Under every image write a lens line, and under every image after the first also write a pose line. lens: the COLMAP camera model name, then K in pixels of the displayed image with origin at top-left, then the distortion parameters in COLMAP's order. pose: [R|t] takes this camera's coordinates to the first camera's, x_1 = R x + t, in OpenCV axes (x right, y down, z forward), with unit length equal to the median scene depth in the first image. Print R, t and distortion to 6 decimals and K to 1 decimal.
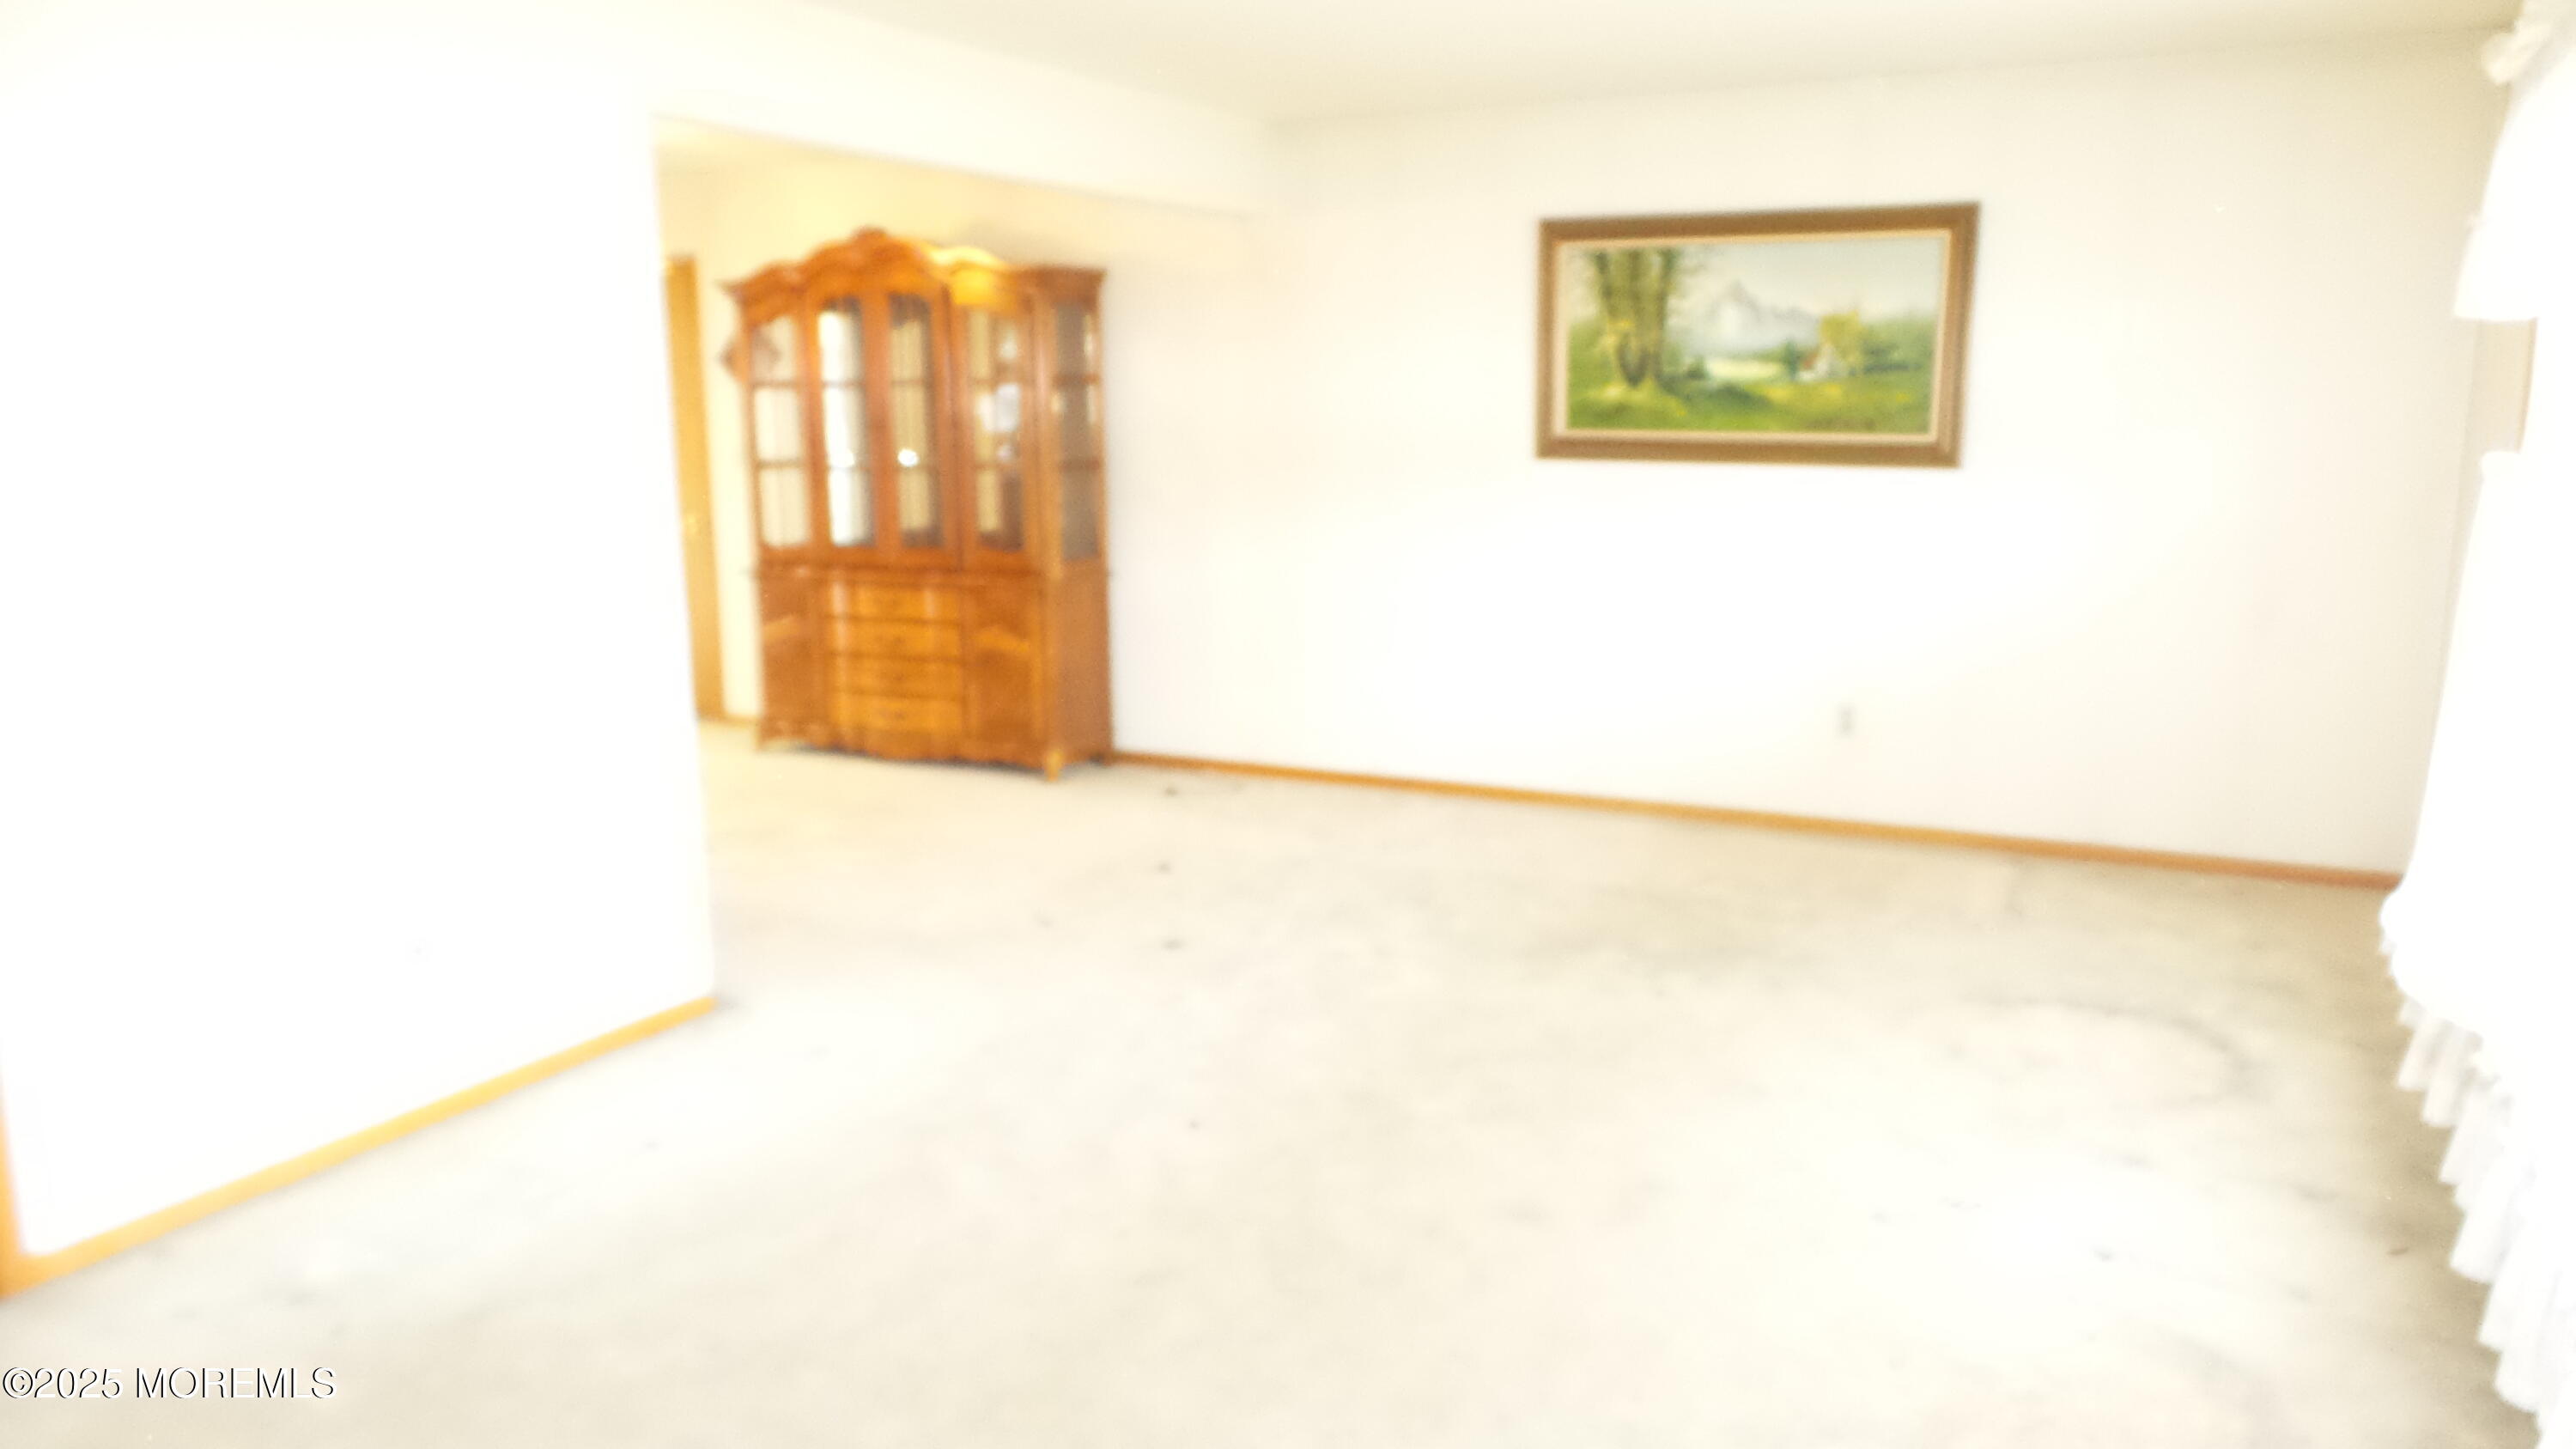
lens RADIAL K [[1788.1, 0, 1288.0], [0, 1788.1, 724.5], [0, 0, 1]] dist [-0.003963, -0.002664]
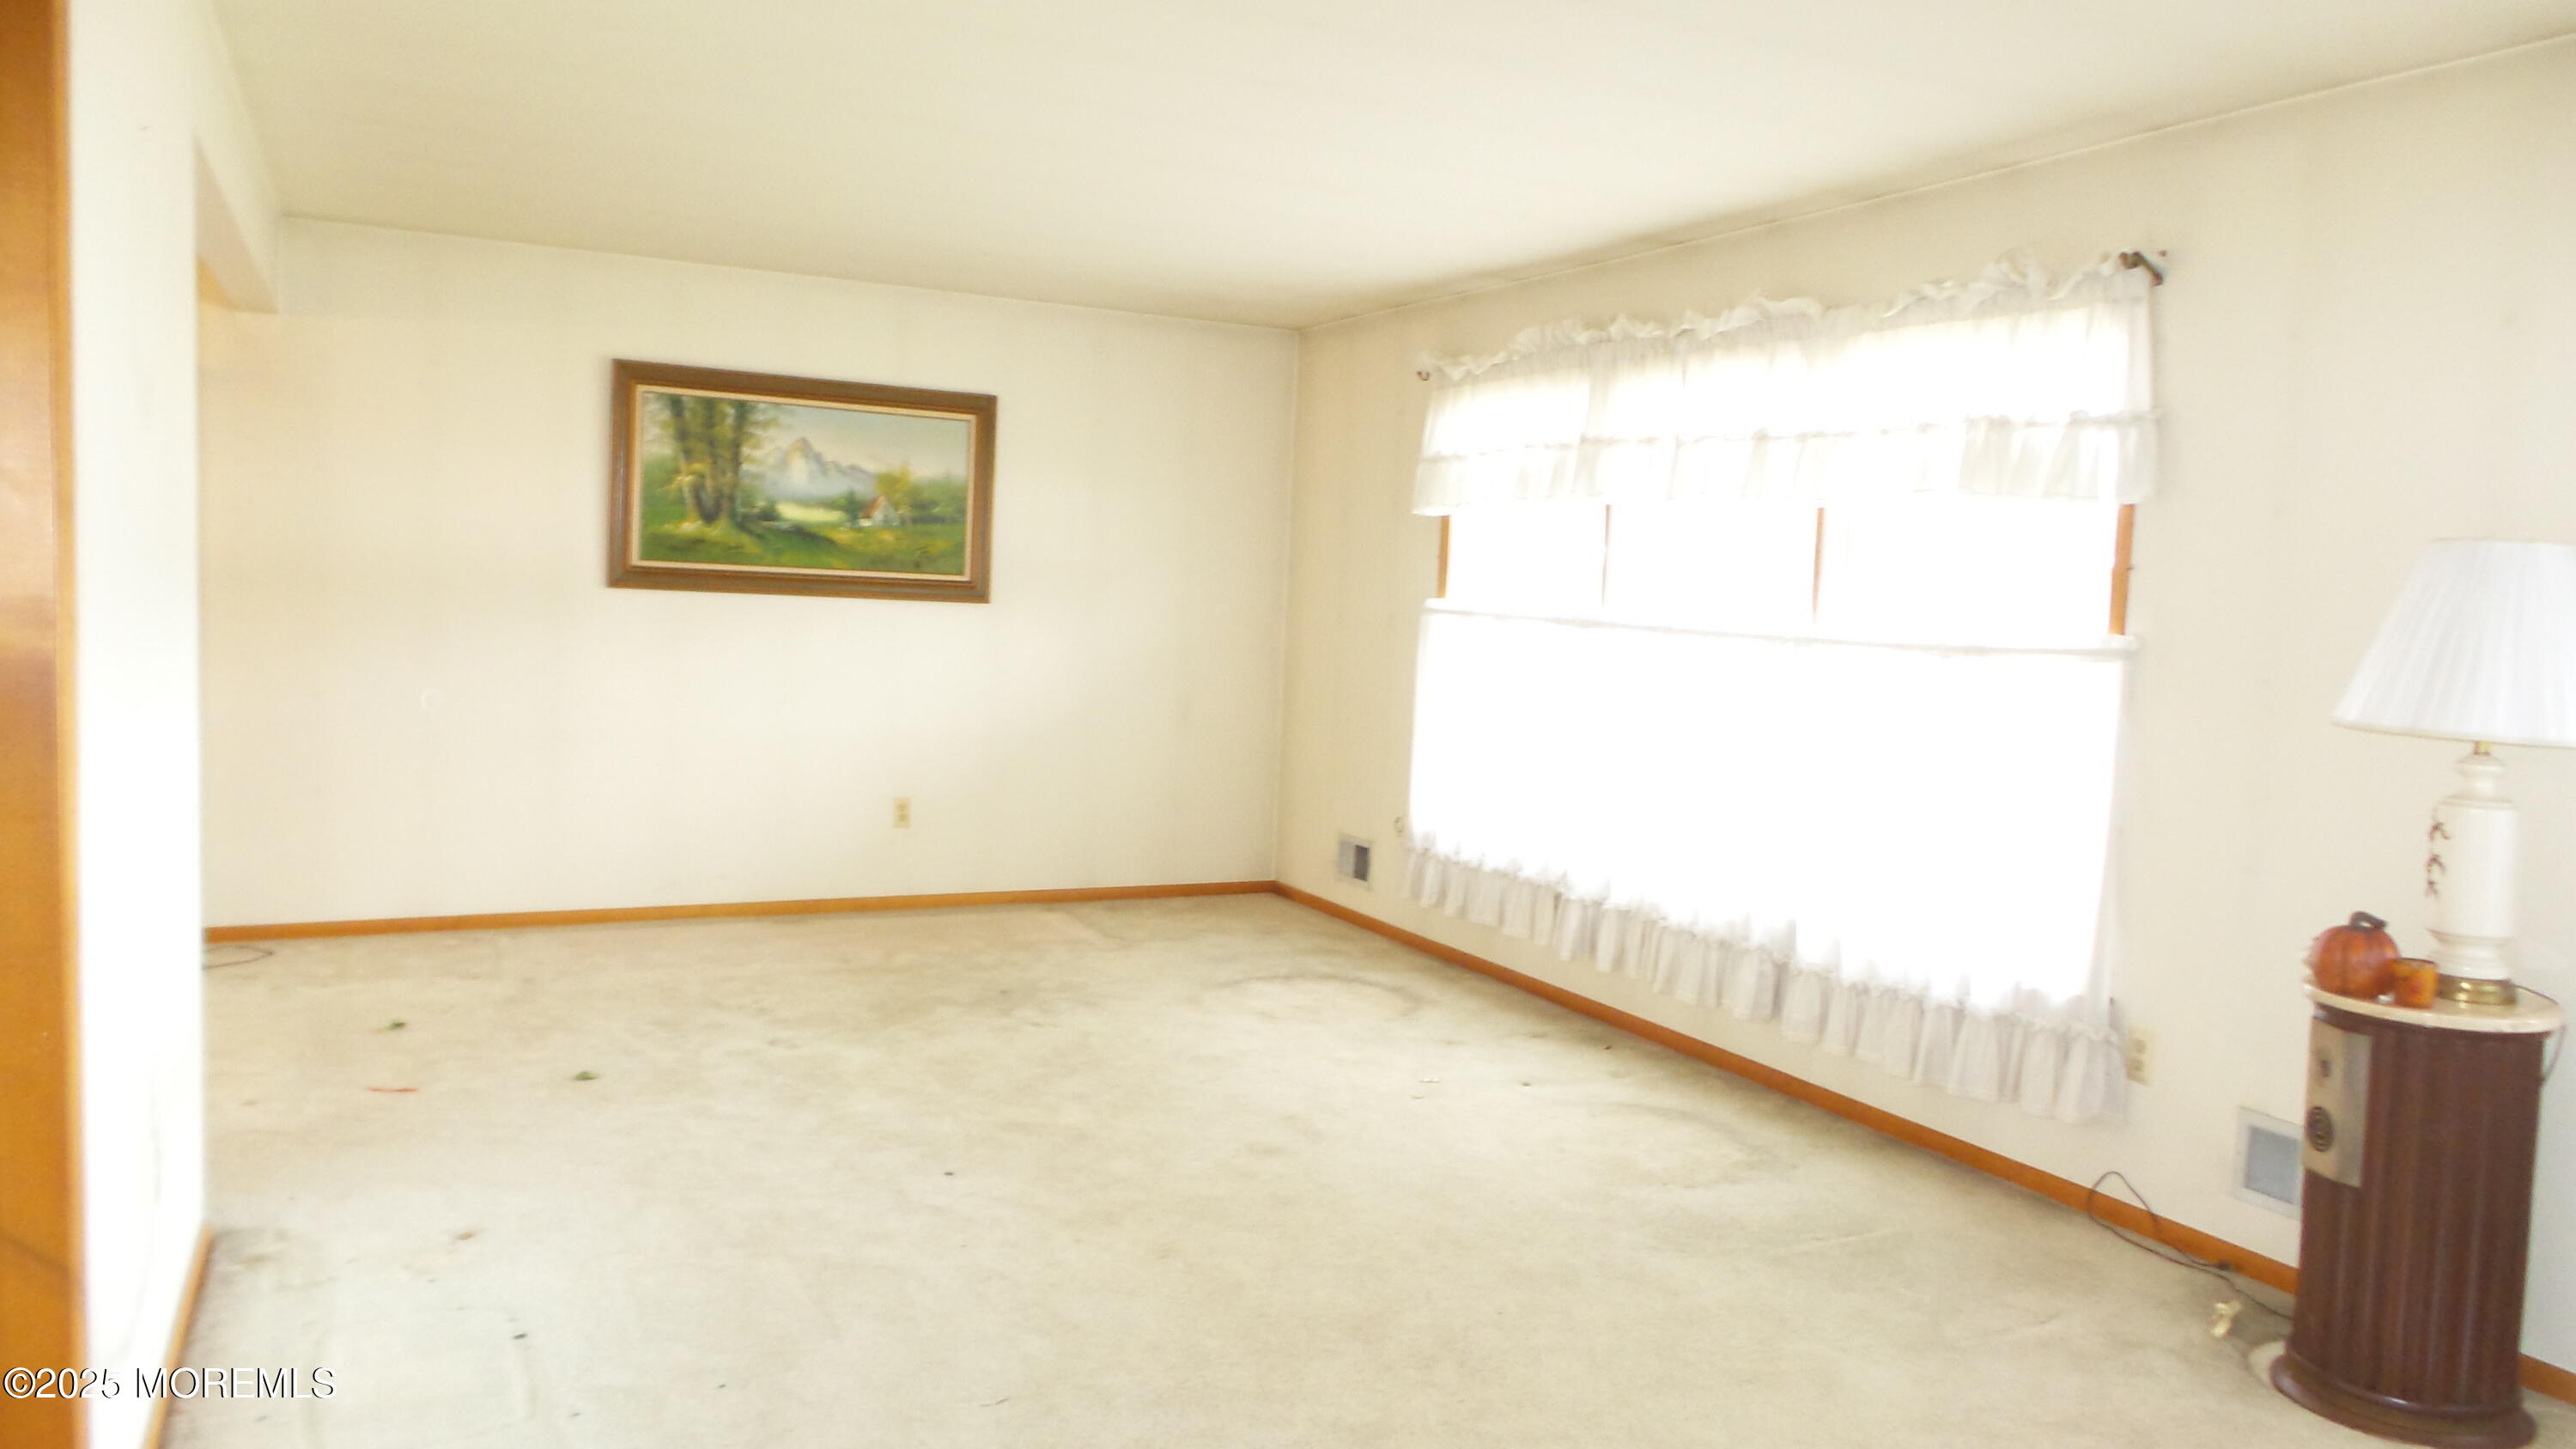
lens RADIAL K [[1788.1, 0, 1288.0], [0, 1788.1, 724.5], [0, 0, 1]] dist [-0.003963, -0.002664]
pose [[0.597315, -0.042594, 0.800875, -0.480673], [0.095169, 0.995298, -0.018045, -0.014369], [-0.796340, 0.086997, 0.598560, 0.081980]]
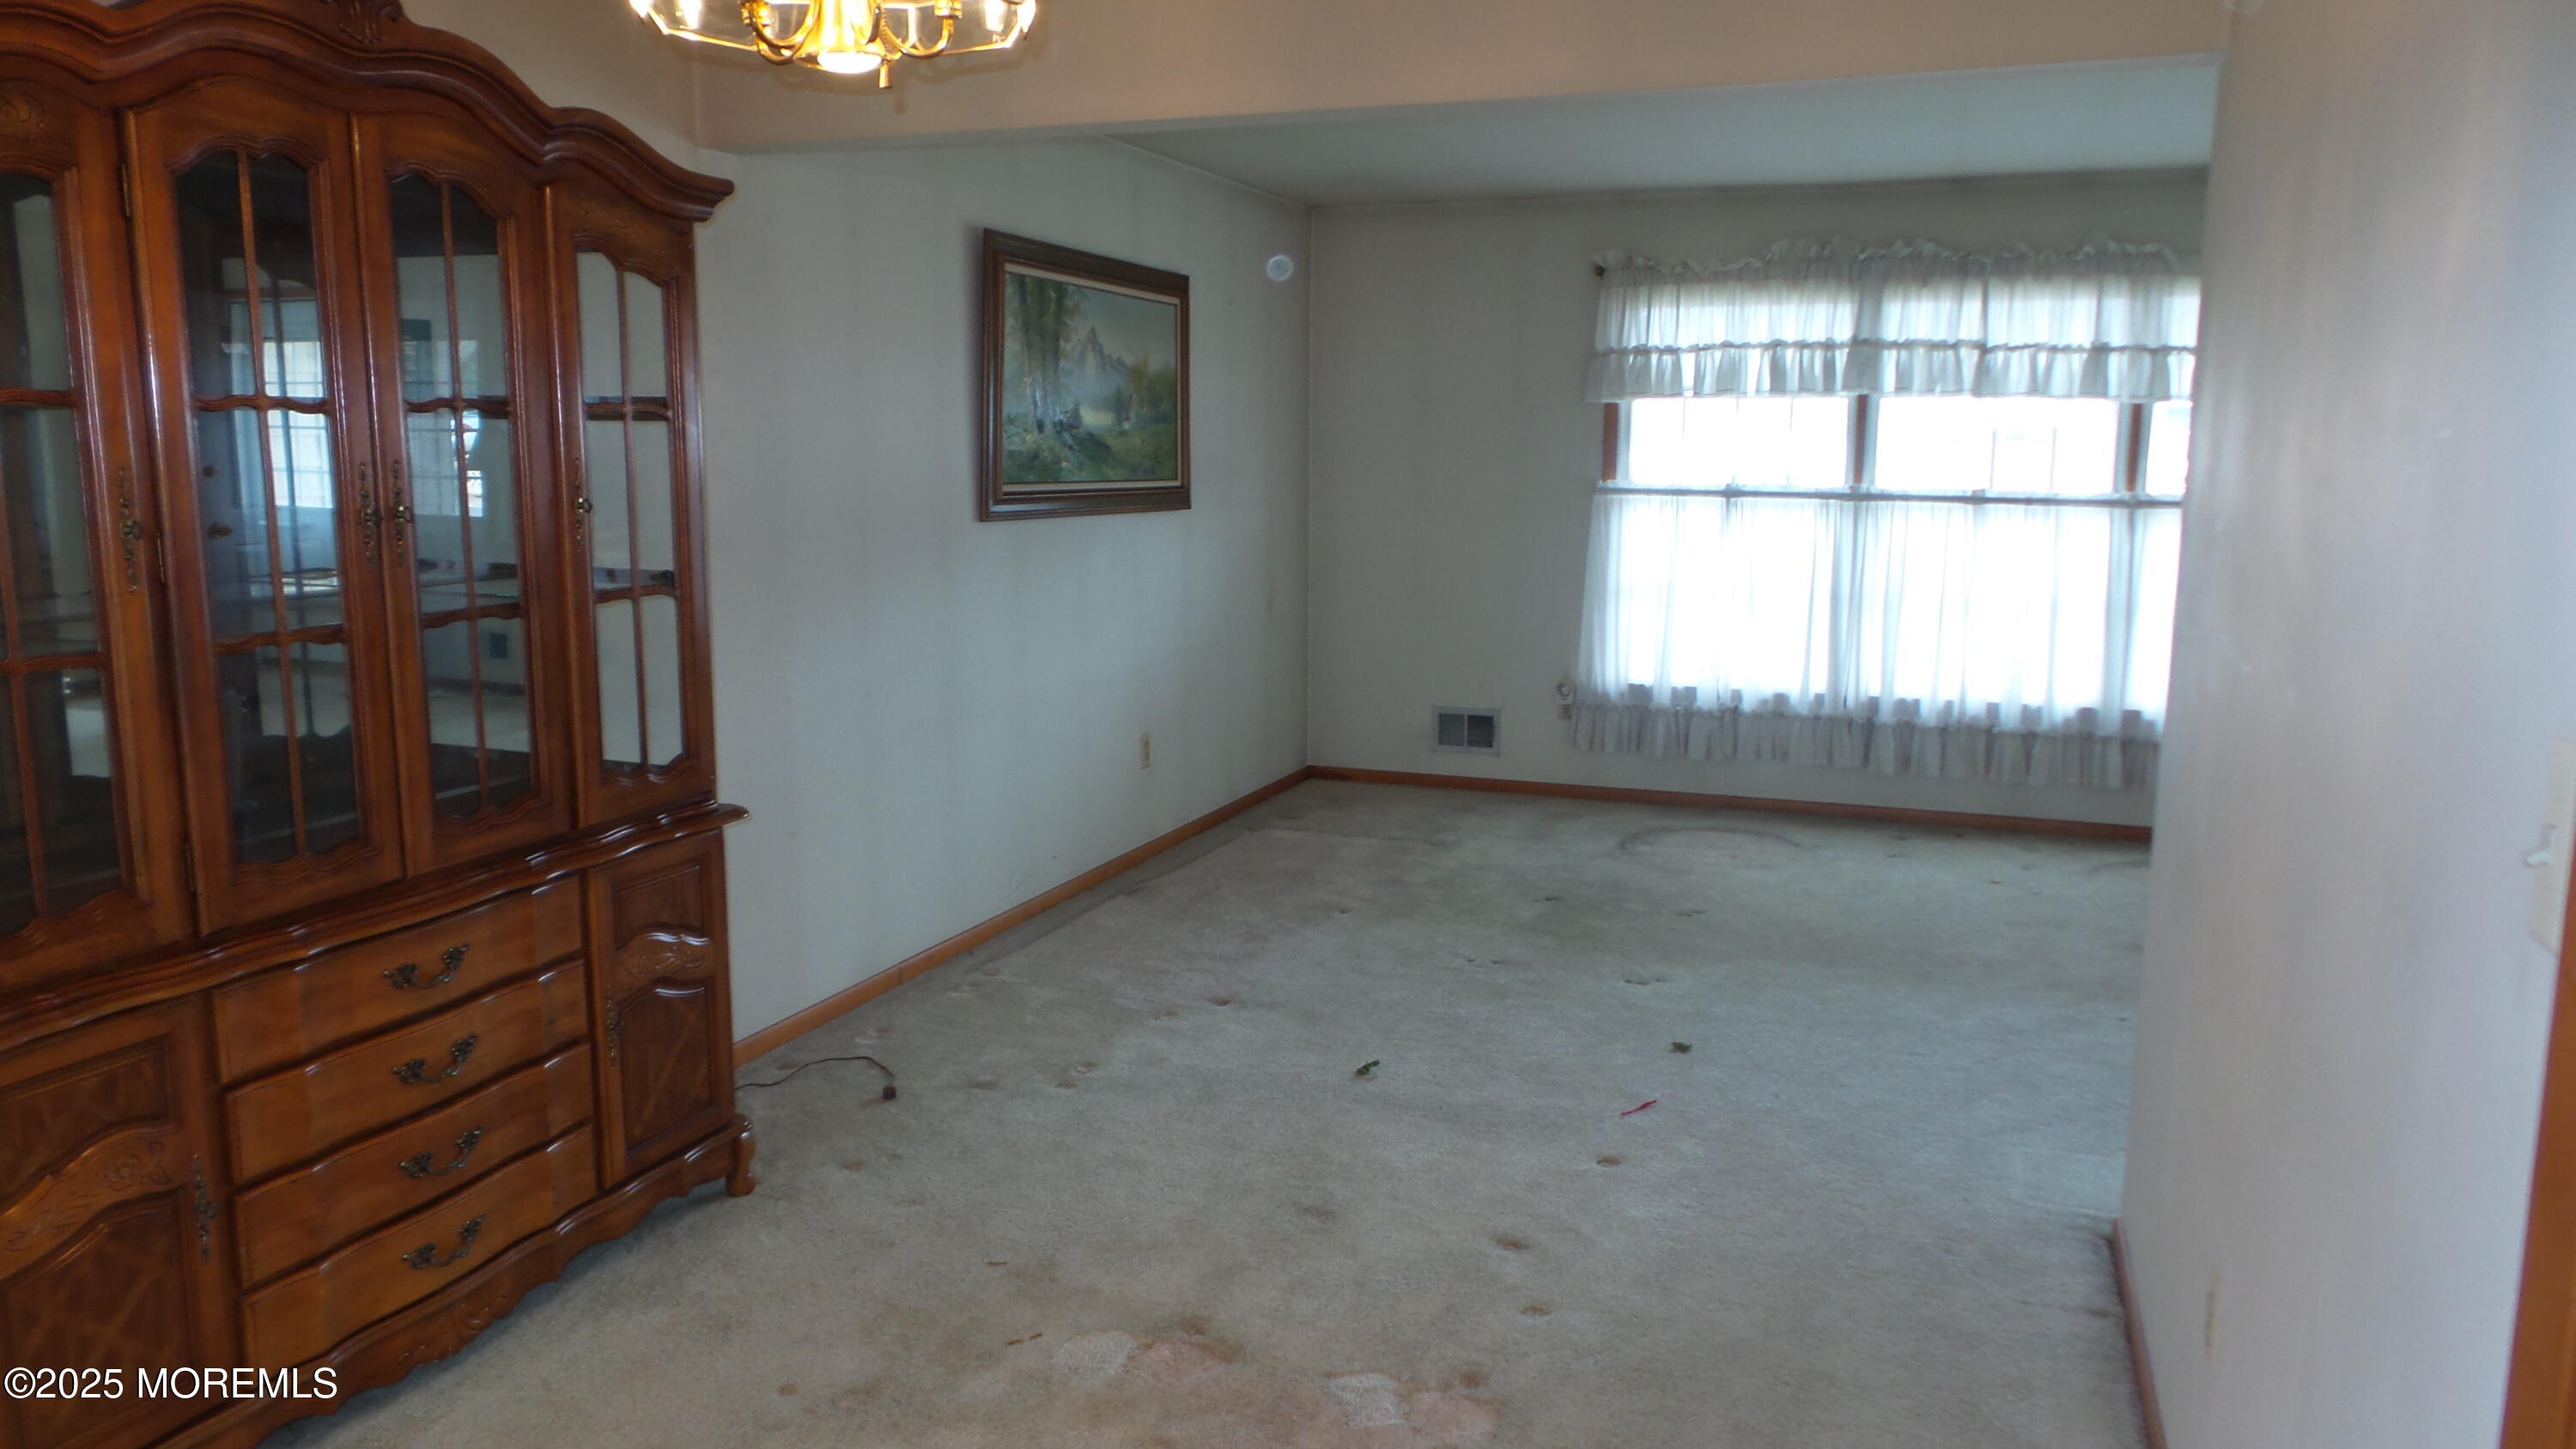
lens RADIAL K [[1788.1, 0, 1288.0], [0, 1788.1, 724.5], [0, 0, 1]] dist [-0.003963, -0.002664]
pose [[-0.092742, -0.161905, 0.982439, -0.732211], [0.161603, 0.971161, 0.175302, -0.188259], [-0.982488, 0.175023, -0.063903, 0.980313]]
